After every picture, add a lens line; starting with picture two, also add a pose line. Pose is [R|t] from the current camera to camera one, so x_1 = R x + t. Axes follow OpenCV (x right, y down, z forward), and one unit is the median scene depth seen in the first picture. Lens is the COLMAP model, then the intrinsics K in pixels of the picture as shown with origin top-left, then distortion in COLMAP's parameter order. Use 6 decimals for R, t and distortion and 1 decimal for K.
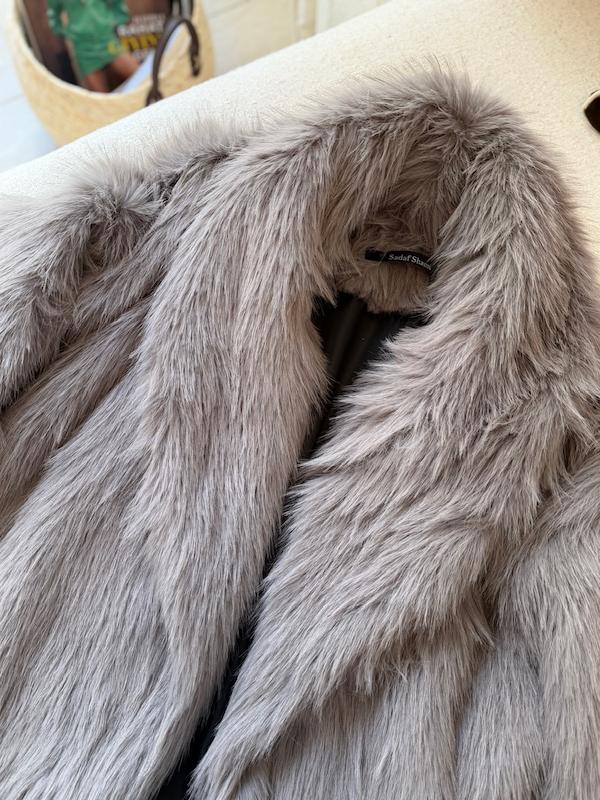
lens RADIAL K [[683.4, 0, 302.0], [0, 683.4, 396.7], [0, 0, 1]] dist [0.026650, -0.081986]
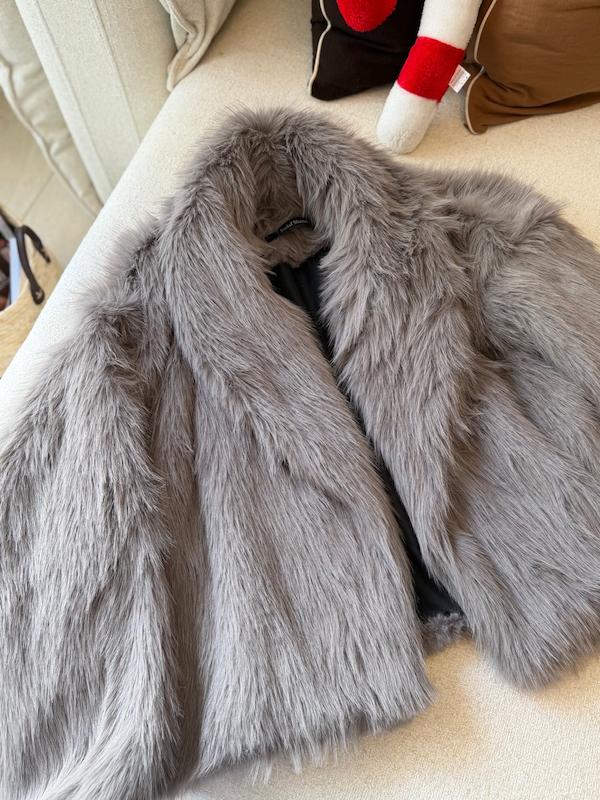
lens RADIAL K [[683.4, 0, 297.1], [0, 683.4, 401.1], [0, 0, 1]] dist [0.026650, -0.081986]
pose [[0.752558, -0.627198, 0.200697, -0.416739], [0.652559, 0.751197, -0.099347, 0.267605], [-0.088452, 0.205731, 0.974603, -0.398925]]
